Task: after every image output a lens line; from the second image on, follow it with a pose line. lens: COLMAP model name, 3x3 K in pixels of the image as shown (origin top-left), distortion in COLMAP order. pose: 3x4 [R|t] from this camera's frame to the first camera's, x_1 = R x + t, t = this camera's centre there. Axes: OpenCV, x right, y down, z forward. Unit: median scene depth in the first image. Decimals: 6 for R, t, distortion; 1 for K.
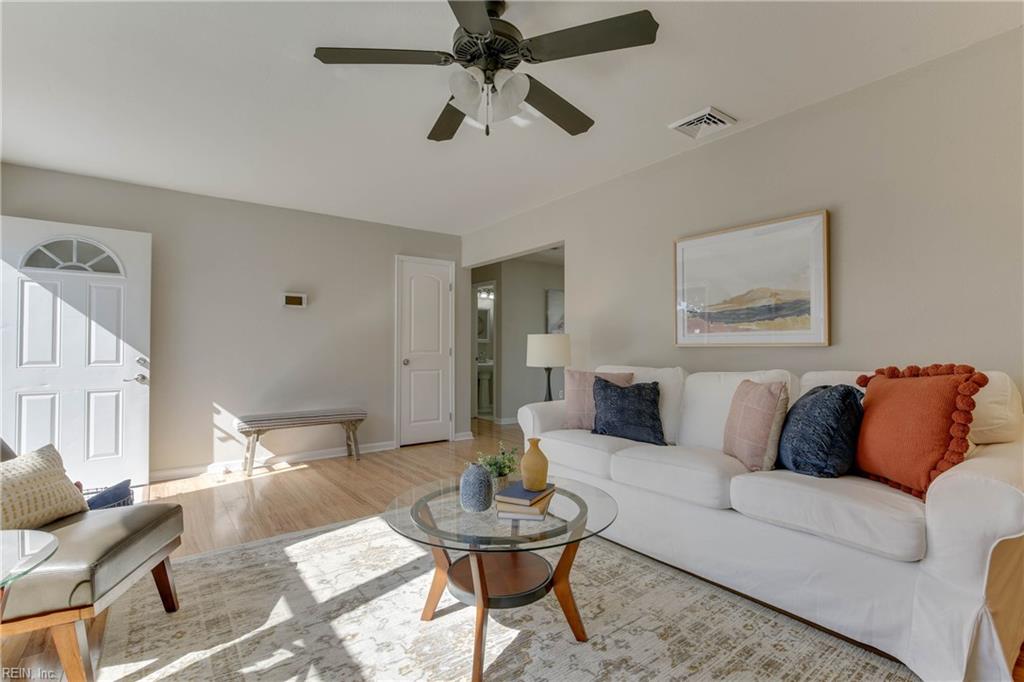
lens RADIAL K [[466.3, 0, 500.3], [0, 466.3, 341.7], [0, 0, 1]] dist [-0.019670, 0.015477]
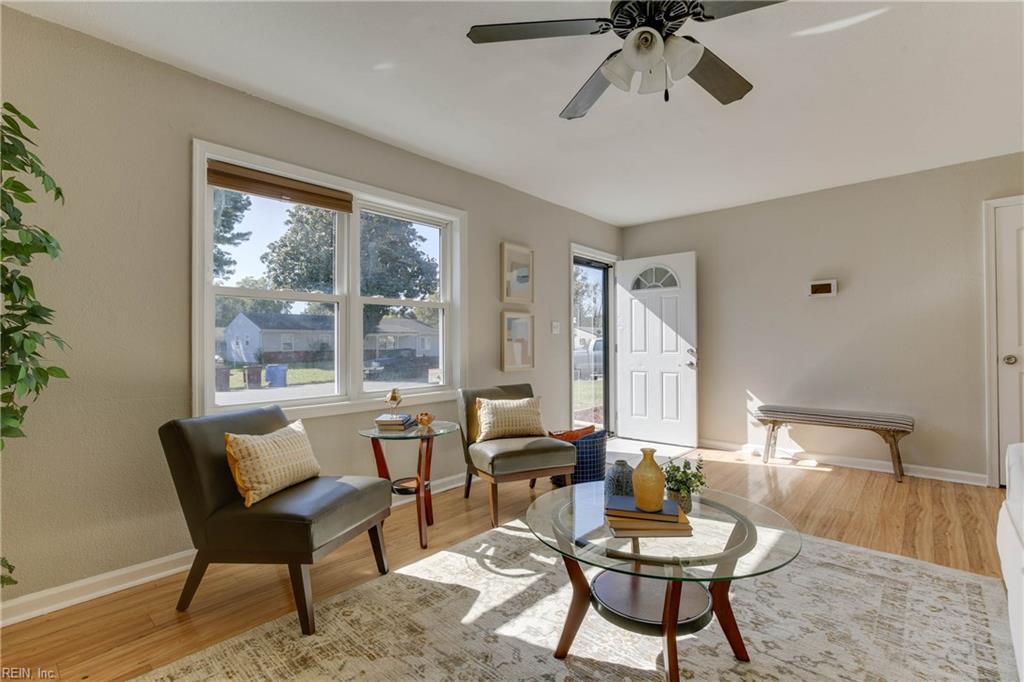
lens RADIAL K [[459.9, 0, 529.0], [0, 459.9, 338.7], [0, 0, 1]] dist [-0.001526, 0.000046]
pose [[0.228545, -0.009518, -0.973487, 0.475193], [0.023048, 0.999725, -0.004364, 0.002489], [0.973260, -0.021439, 0.228702, 0.337171]]
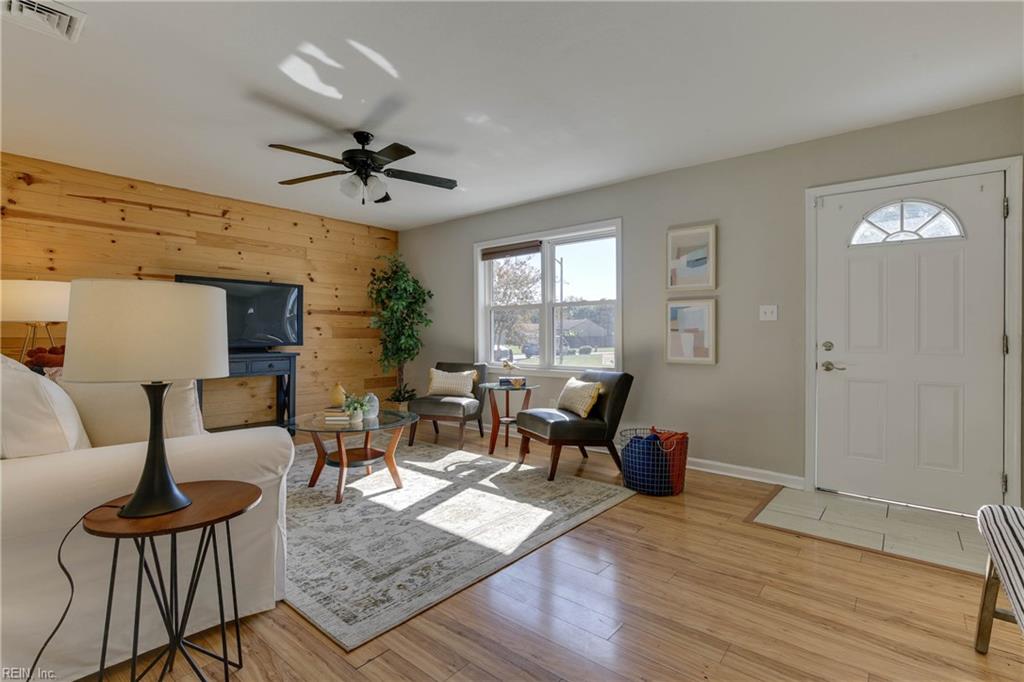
lens RADIAL K [[478.1, 0, 531.6], [0, 478.1, 332.3], [0, 0, 1]] dist [-0.000232, -0.000279]
pose [[-0.960797, -0.000788, -0.277253, -0.081792], [0.005075, 0.999778, -0.020430, 0.029954], [0.277207, -0.021036, -0.960580, 1.753438]]
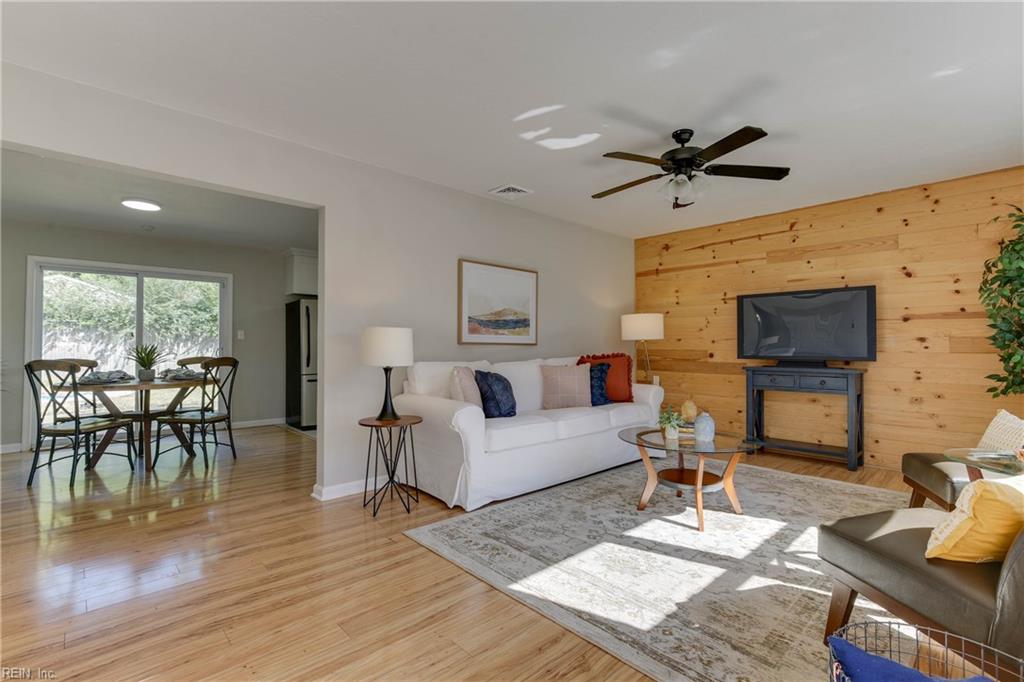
lens RADIAL K [[484.2, 0, 512.0], [0, 484.2, 341.0], [0, 0, 1]] dist [-0.000794, 0.000000]
pose [[-0.123859, 0.015530, 0.992178, -0.978072], [-0.018420, 0.999669, -0.017946, 0.023526], [-0.992129, -0.020499, -0.123532, 1.087810]]
